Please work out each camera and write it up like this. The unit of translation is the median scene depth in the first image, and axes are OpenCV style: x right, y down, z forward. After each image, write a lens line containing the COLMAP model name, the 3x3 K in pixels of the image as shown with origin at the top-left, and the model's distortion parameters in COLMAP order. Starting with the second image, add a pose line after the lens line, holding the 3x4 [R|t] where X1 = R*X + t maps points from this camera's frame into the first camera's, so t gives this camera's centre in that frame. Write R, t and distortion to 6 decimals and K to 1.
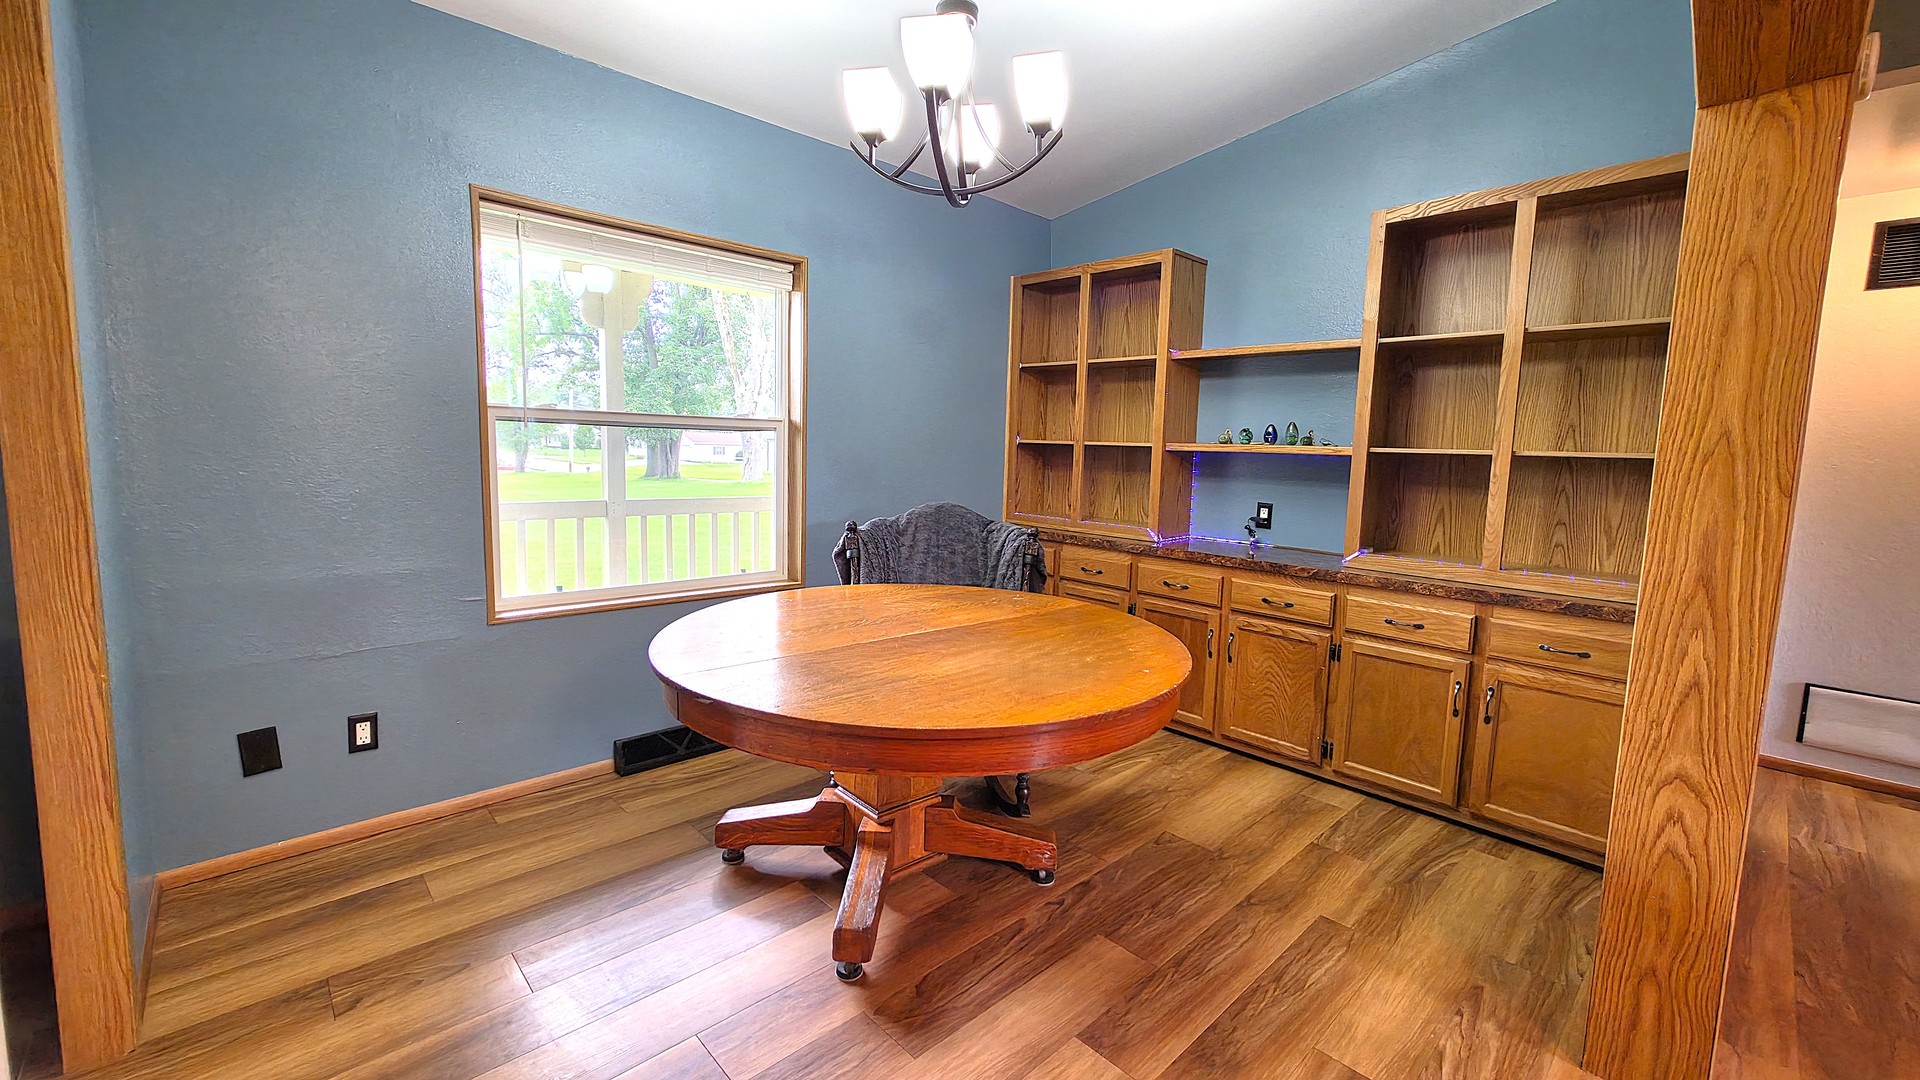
lens RADIAL K [[772.6, 0, 971.3], [0, 772.6, 526.6], [0, 0, 1]] dist [-0.002050, 0.000923]
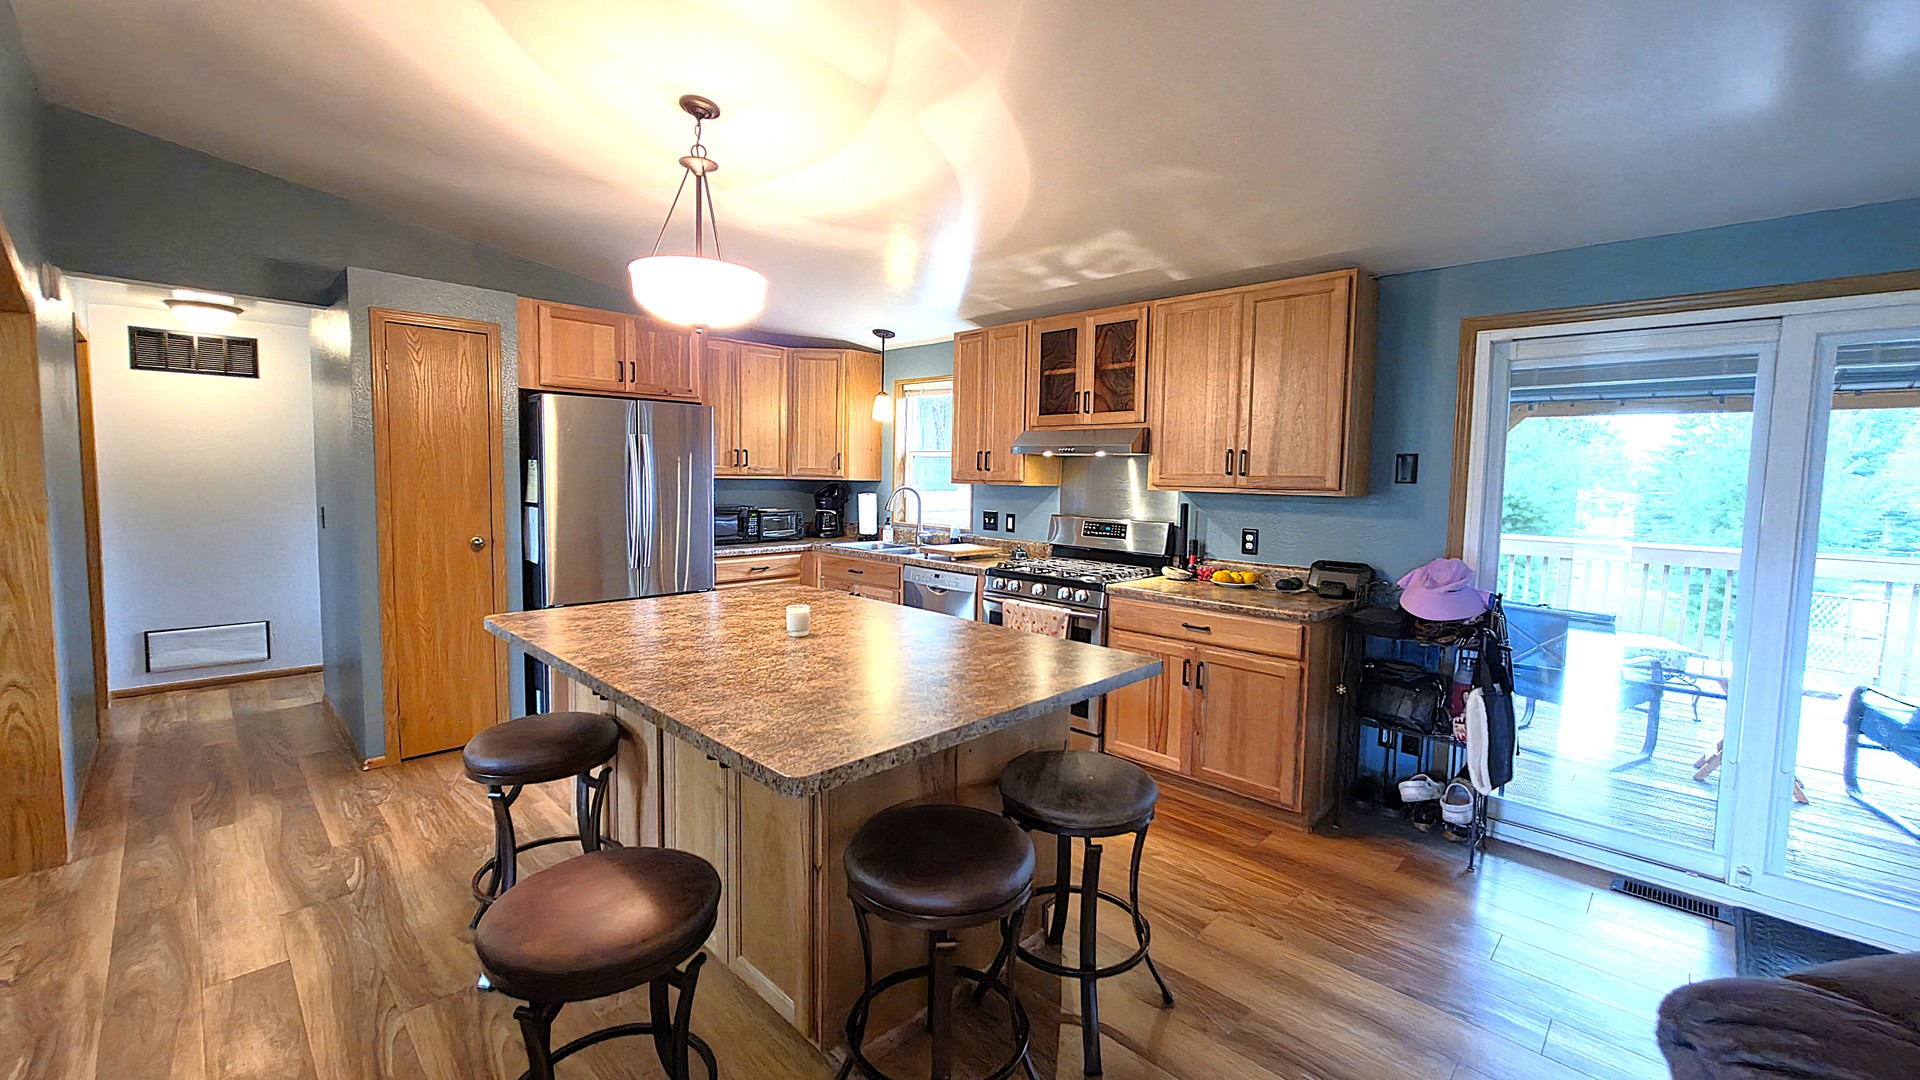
lens RADIAL K [[772.6, 0, 967.4], [0, 772.6, 528.3], [0, 0, 1]] dist [-0.002050, 0.000923]
pose [[-0.028309, -0.102709, 0.994309, -0.428614], [0.086619, 0.990714, 0.104804, -0.012643], [-0.995839, 0.089093, -0.019149, -0.583514]]
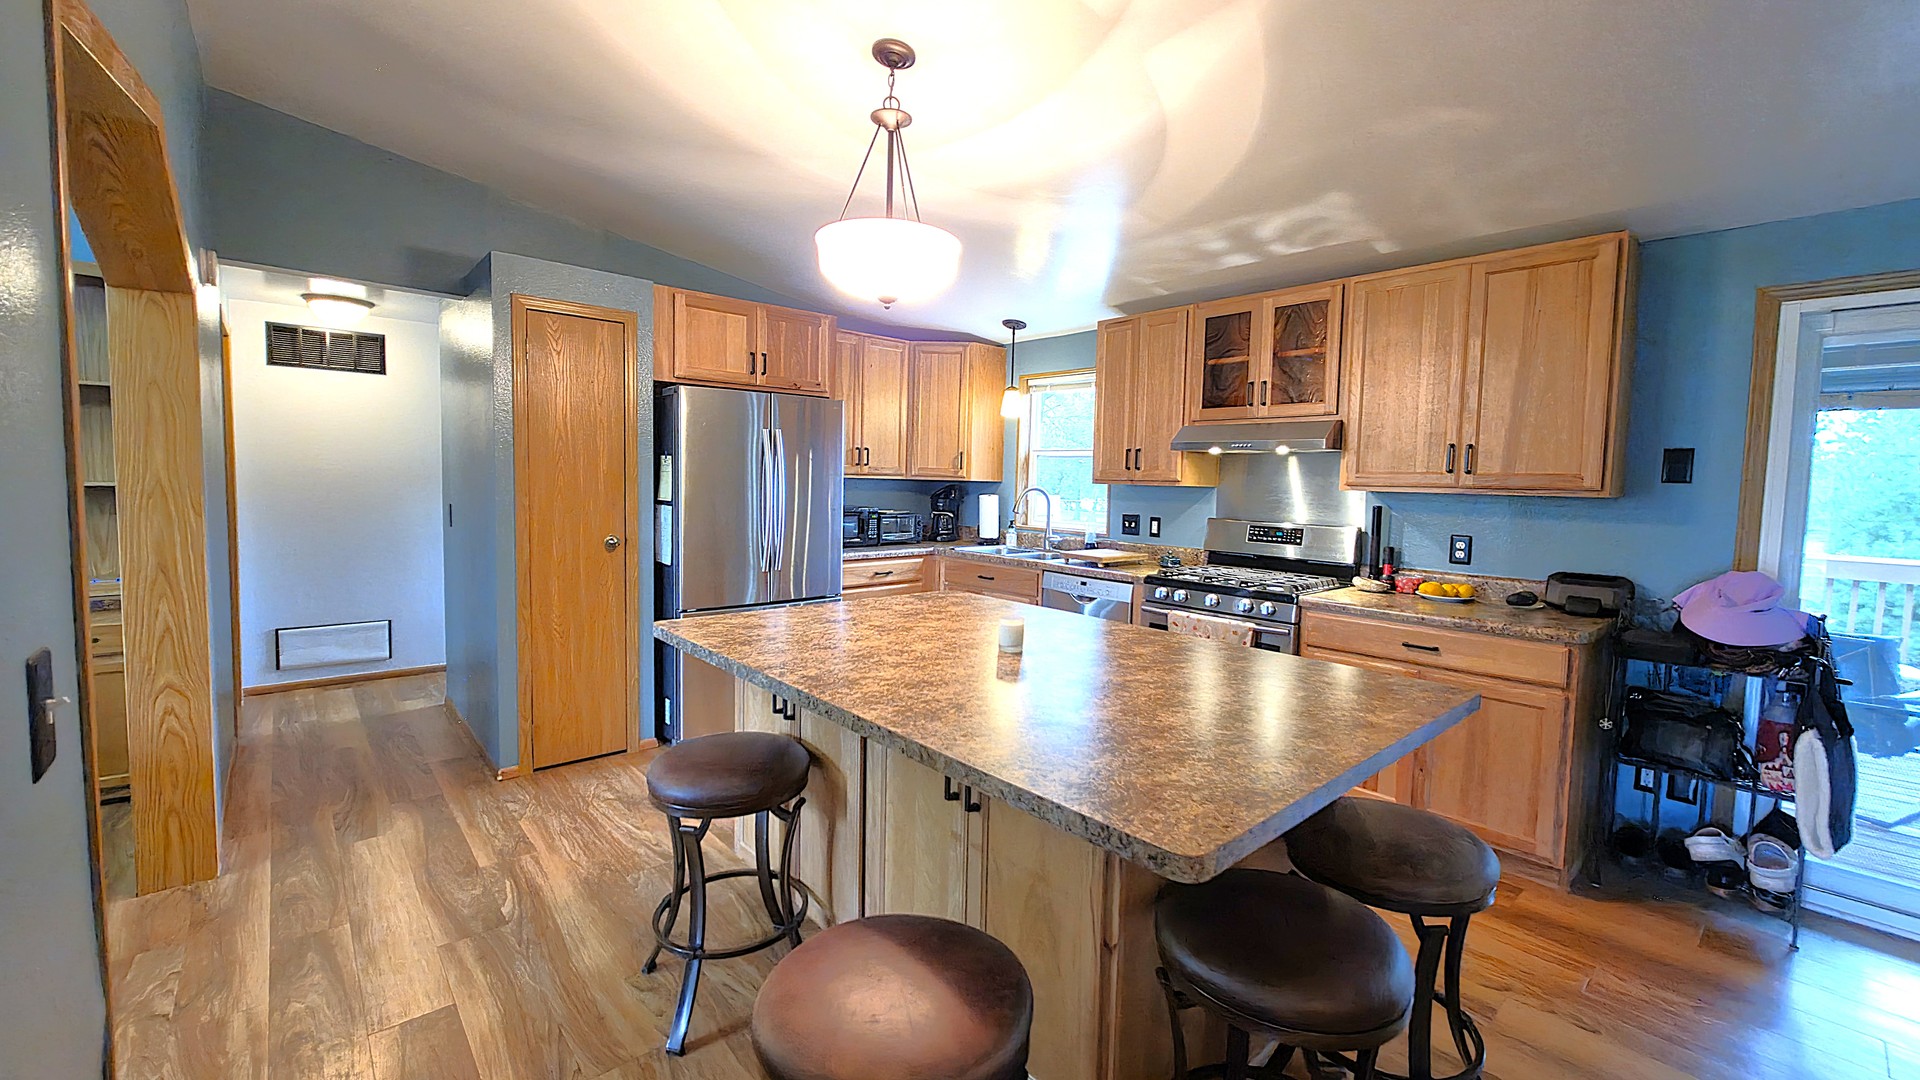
lens RADIAL K [[772.6, 0, 966.3], [0, 772.6, 528.4], [0, 0, 1]] dist [-0.002050, 0.000923]
pose [[0.041442, -0.094619, 0.994651, -0.318305], [0.084649, 0.992259, 0.090865, -0.010000], [-0.995549, 0.080430, 0.049130, -0.413074]]
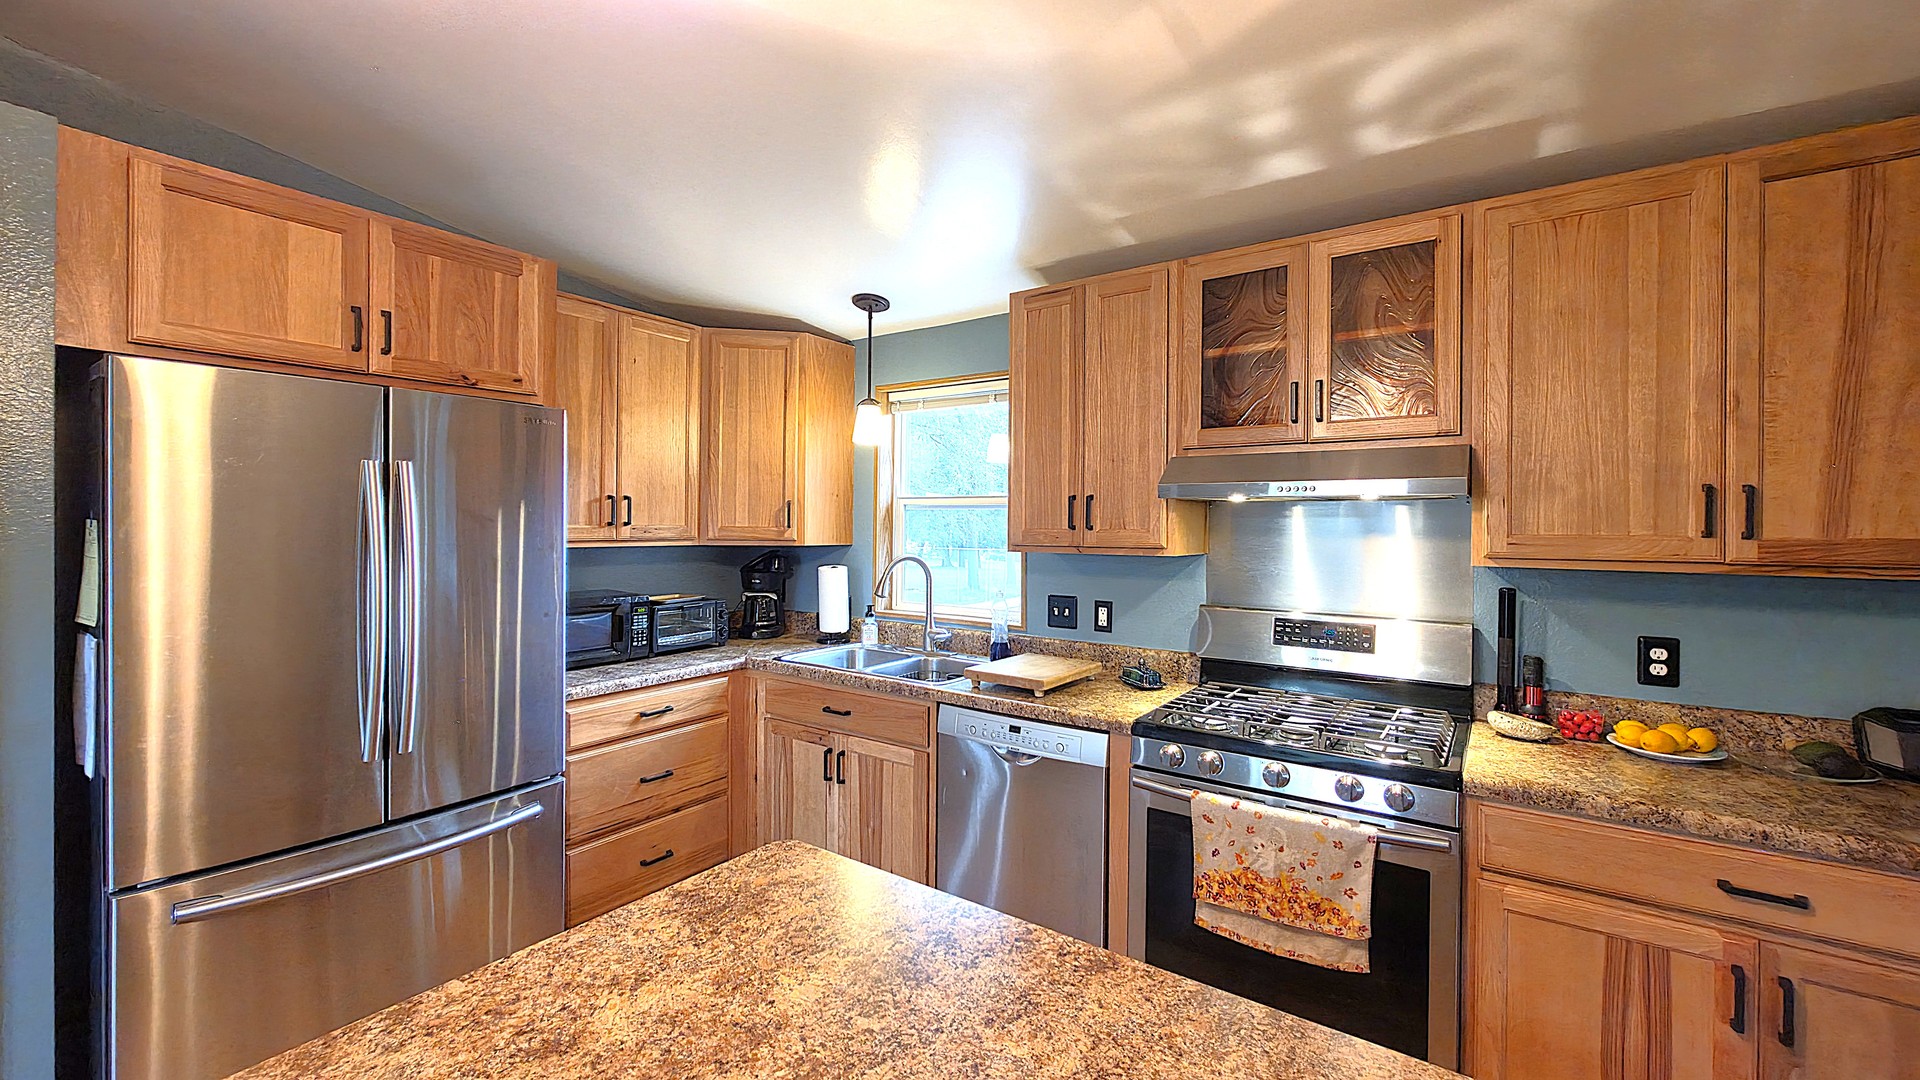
lens RADIAL K [[772.6, 0, 967.0], [0, 772.6, 529.6], [0, 0, 1]] dist [-0.002050, 0.000923]
pose [[-0.186670, -0.039474, 0.981629, 0.286282], [0.091274, 0.994174, 0.057335, -0.023158], [-0.978173, 0.100300, -0.181980, -0.374483]]
